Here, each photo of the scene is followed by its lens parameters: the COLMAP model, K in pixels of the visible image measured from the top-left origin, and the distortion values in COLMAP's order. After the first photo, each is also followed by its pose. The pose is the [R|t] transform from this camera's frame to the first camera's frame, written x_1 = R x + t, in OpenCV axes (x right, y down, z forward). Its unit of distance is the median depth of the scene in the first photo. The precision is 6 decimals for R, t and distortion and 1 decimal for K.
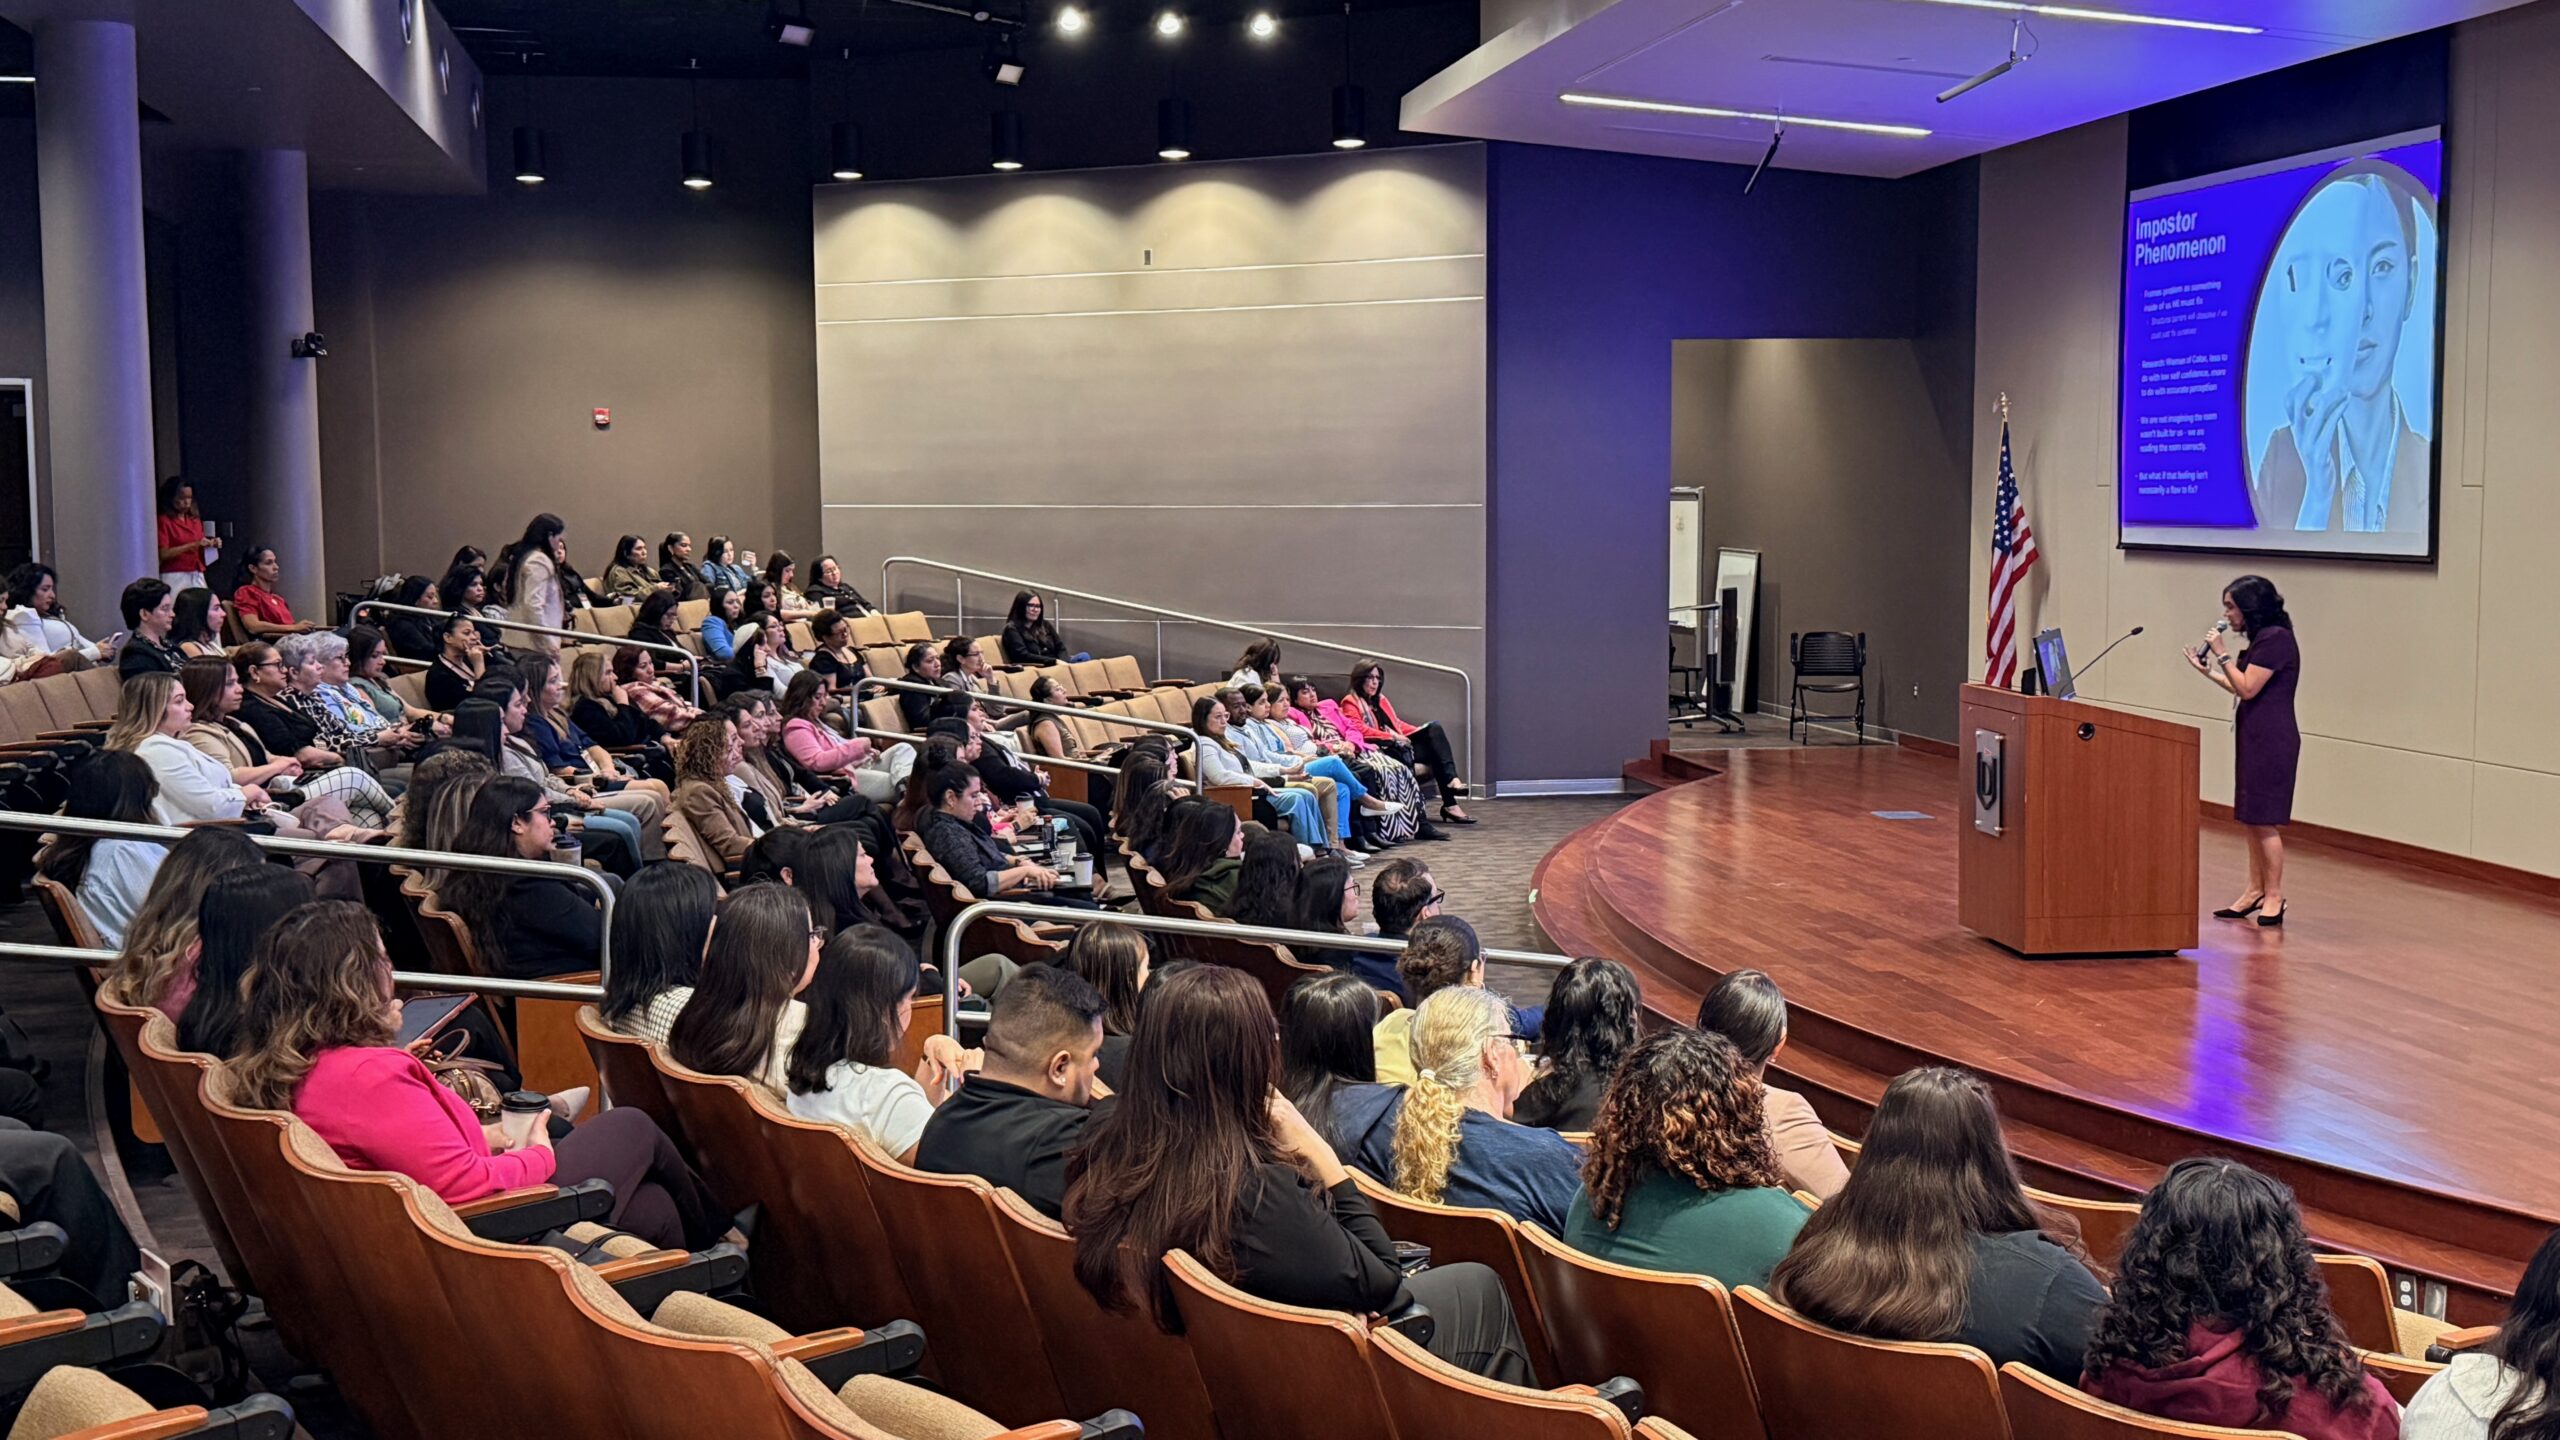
lens RADIAL K [[2830.6, 0, 1280.0], [0, 2830.6, 720.0], [0, 0, 1]] dist [0.006315, -0.007854]
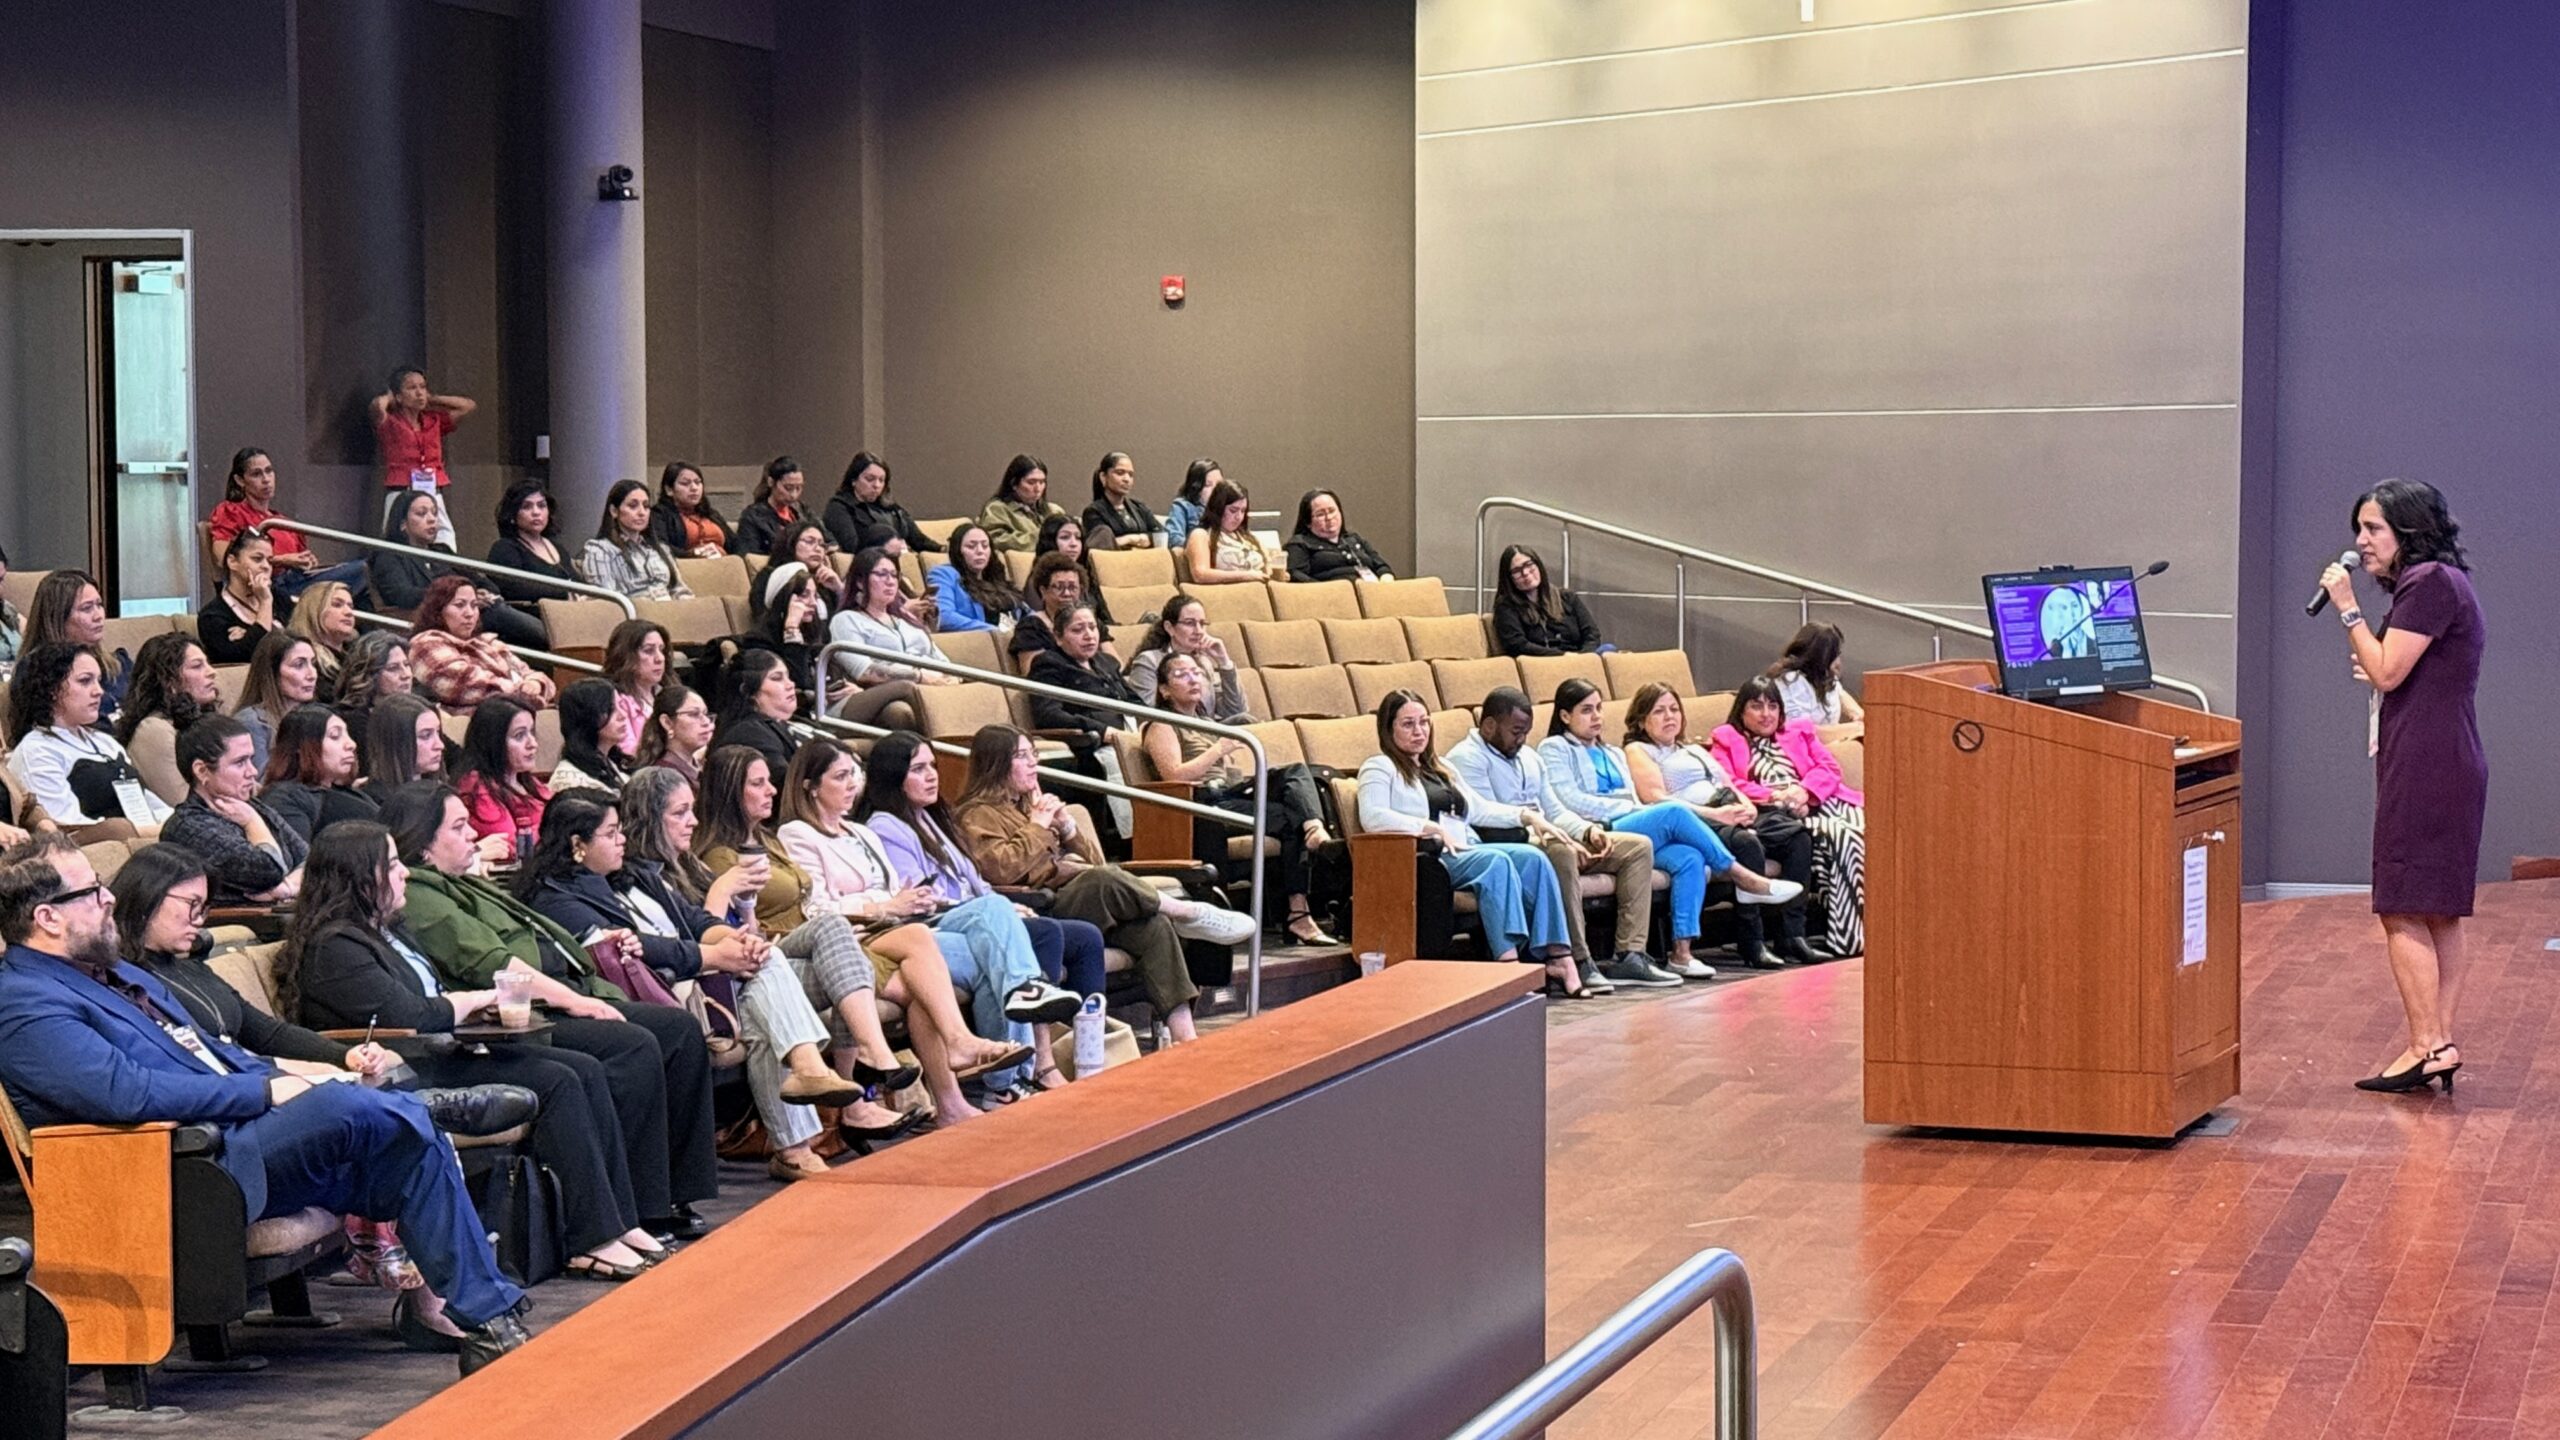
lens RADIAL K [[4517.0, 0, 1280.0], [0, 4517.0, 720.0], [0, 0, 1]] dist [0.038754, 0.069391]
pose [[0.880406, 0.031908, -0.473146, 0.340319], [-0.045159, 0.998841, -0.016669, 0.013084], [0.472066, 0.036043, 0.880826, 0.087731]]
